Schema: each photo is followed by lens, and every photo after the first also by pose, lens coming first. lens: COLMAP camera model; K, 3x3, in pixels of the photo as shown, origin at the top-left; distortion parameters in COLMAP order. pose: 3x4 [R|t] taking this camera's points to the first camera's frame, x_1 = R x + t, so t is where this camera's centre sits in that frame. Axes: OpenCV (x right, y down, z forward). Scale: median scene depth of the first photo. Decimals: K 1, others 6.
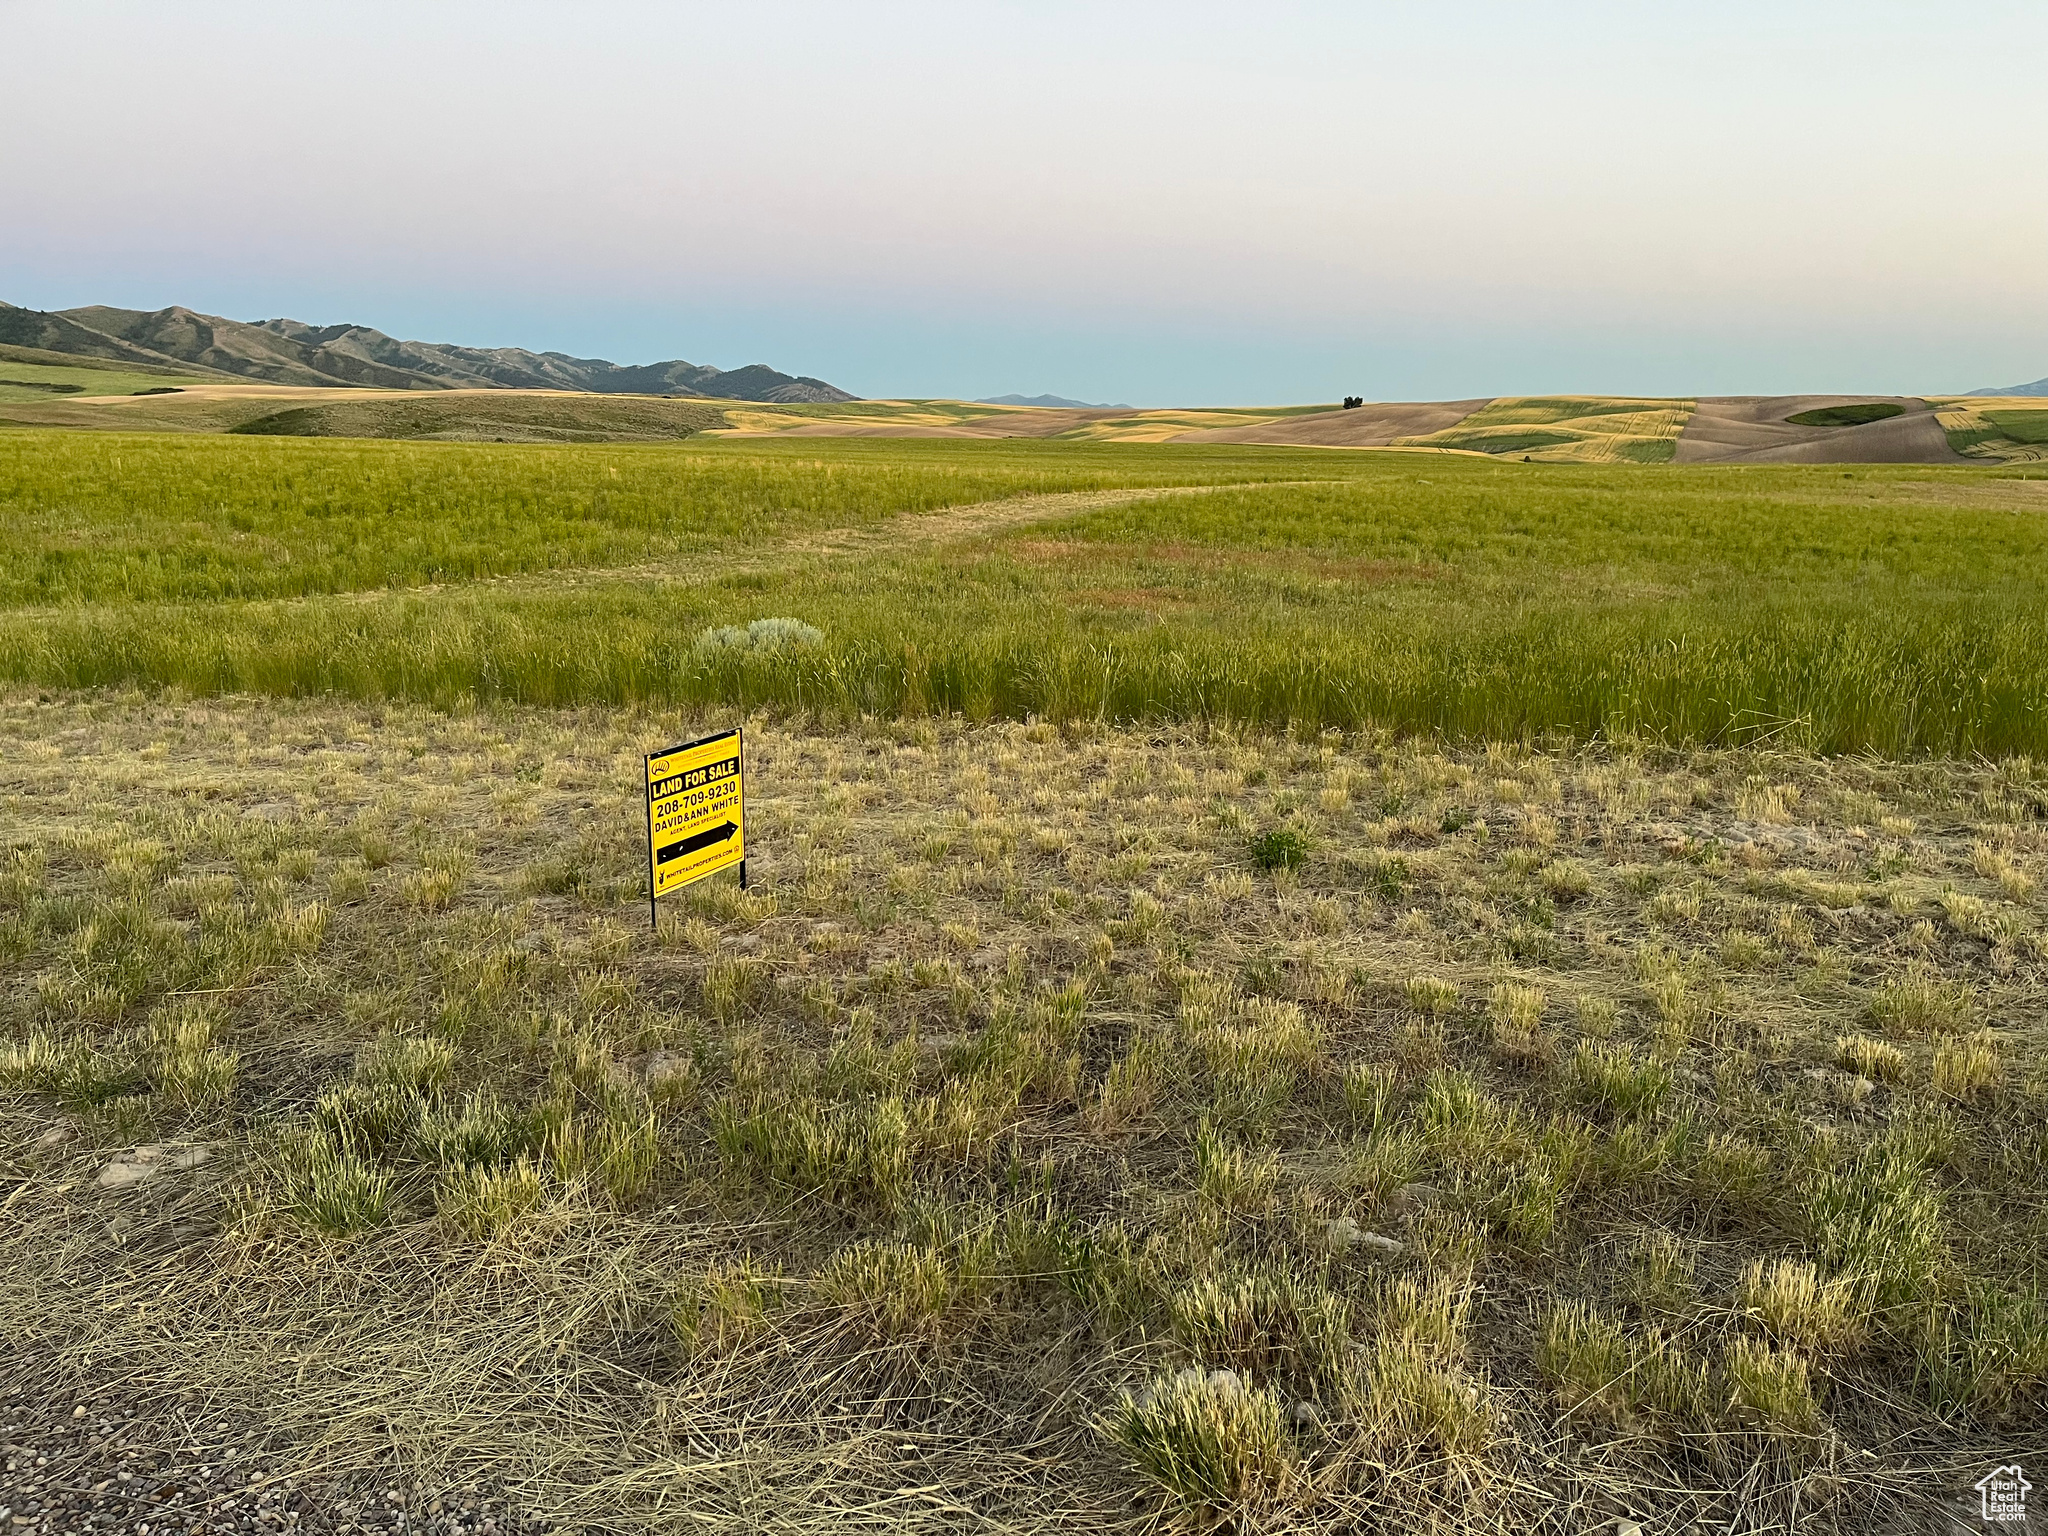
lens RADIAL K [[1542.8, 0, 1039.9], [0, 1542.8, 764.6], [0, 0, 1]] dist [0.066779, -0.071851]
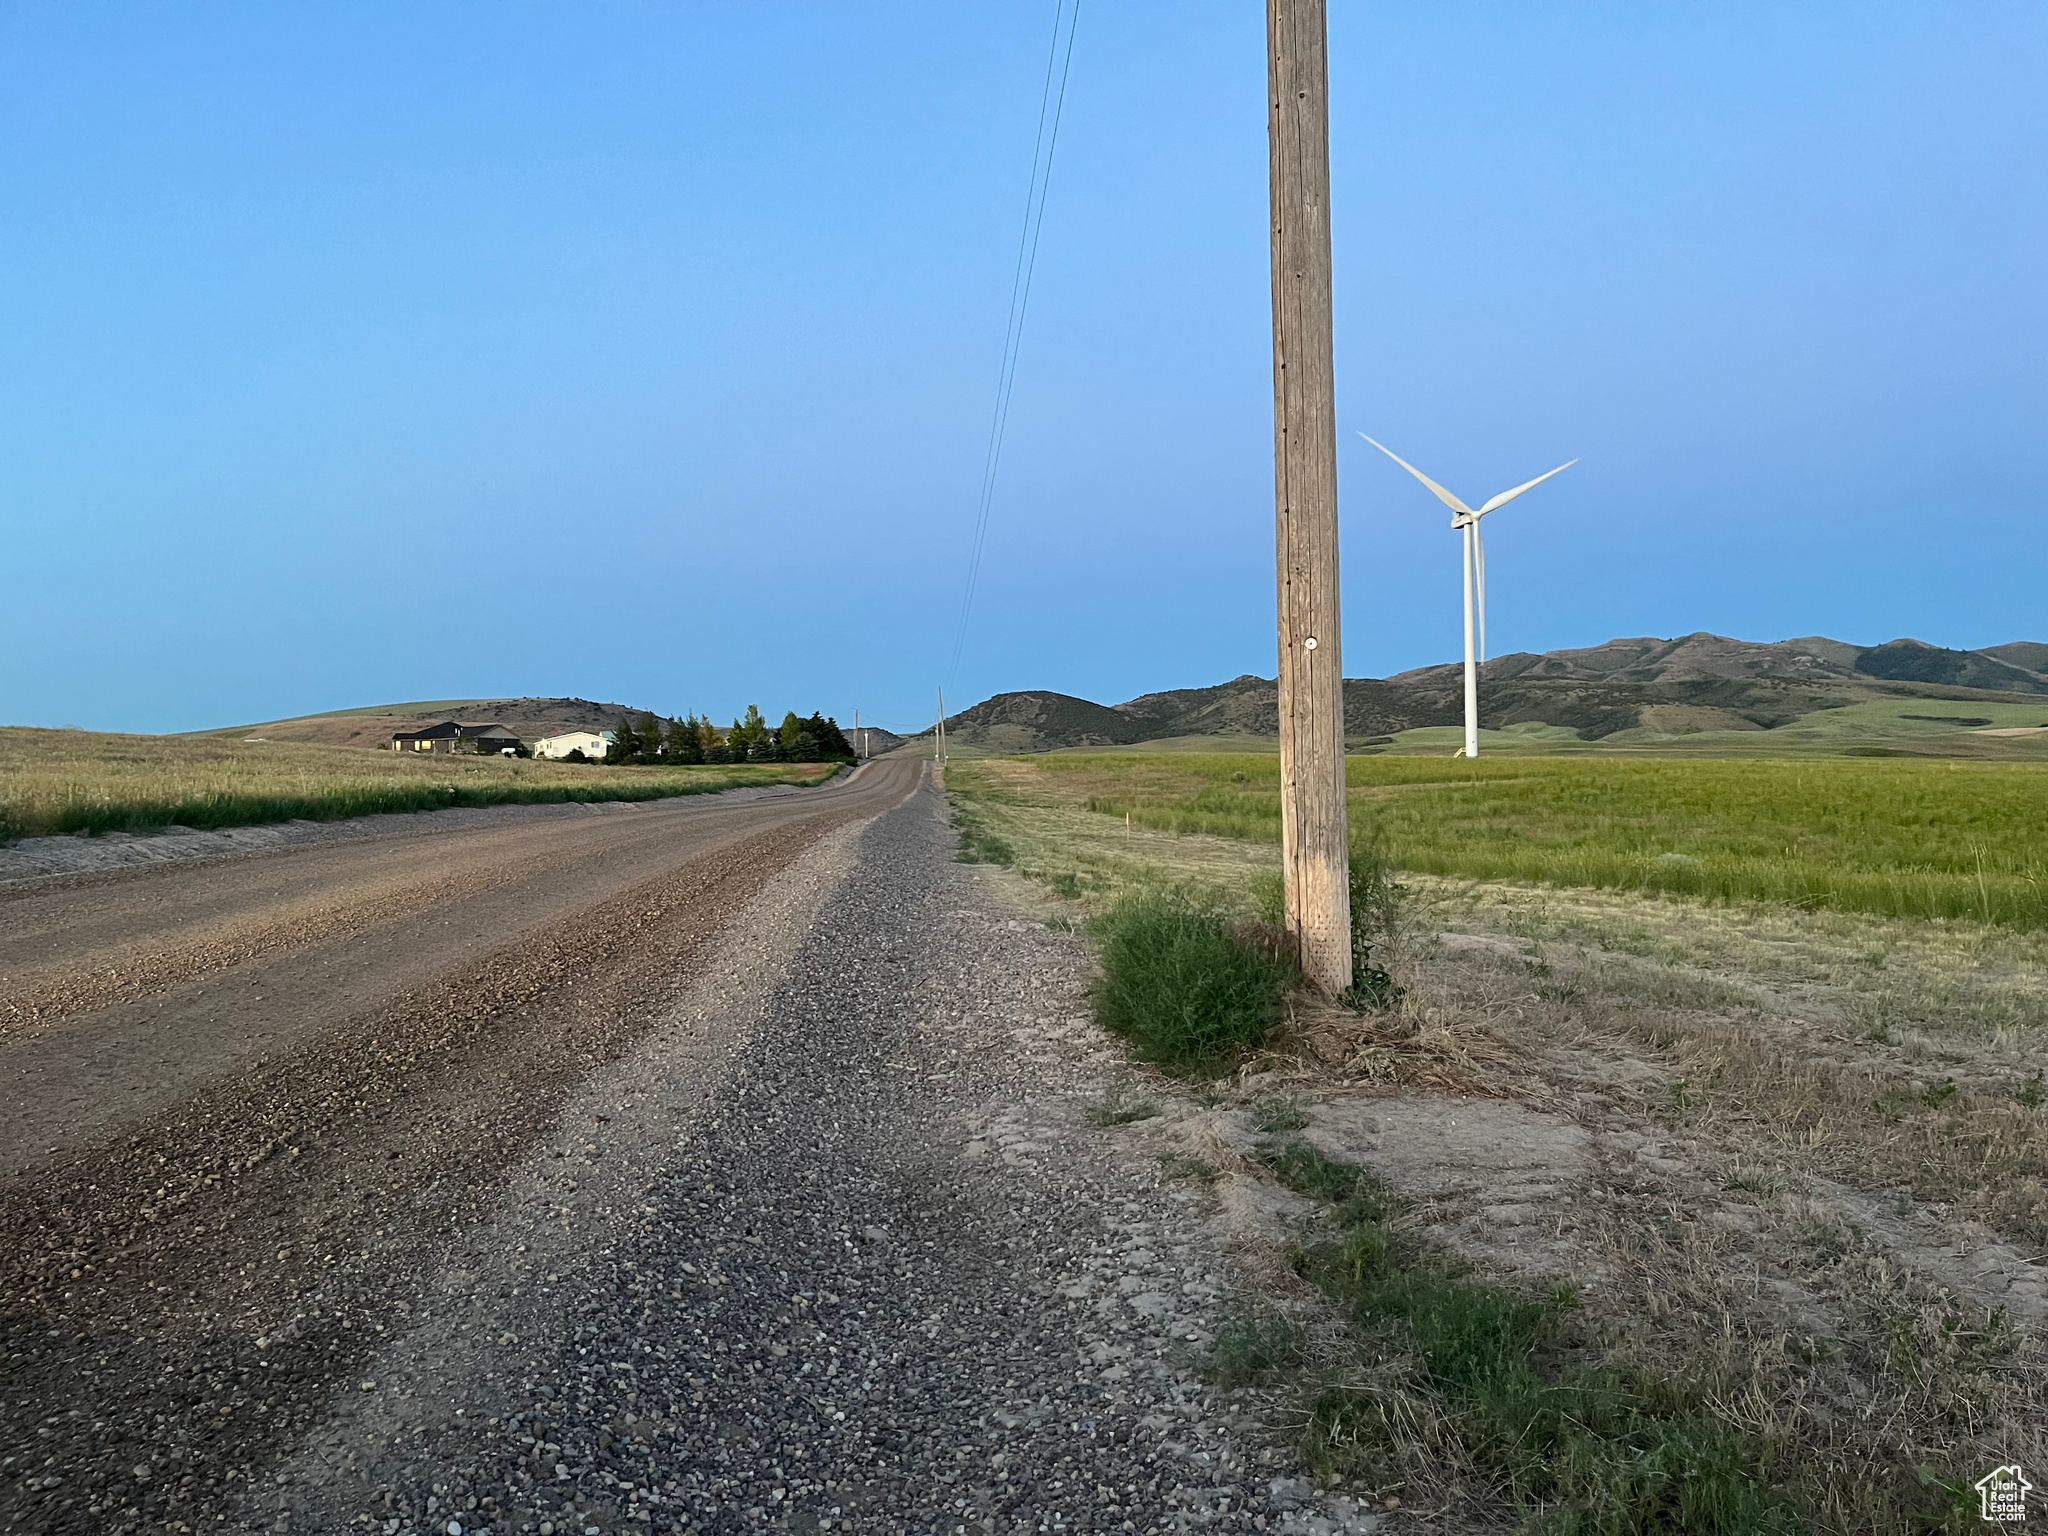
lens RADIAL K [[1542.8, 0, 1027.5], [0, 1542.8, 787.3], [0, 0, 1]] dist [0.066779, -0.071851]
pose [[0.456066, 0.010756, -0.889881, 0.244207], [-0.182005, 0.979920, -0.081433, 0.022283], [0.871136, 0.199101, 0.448866, -0.083514]]
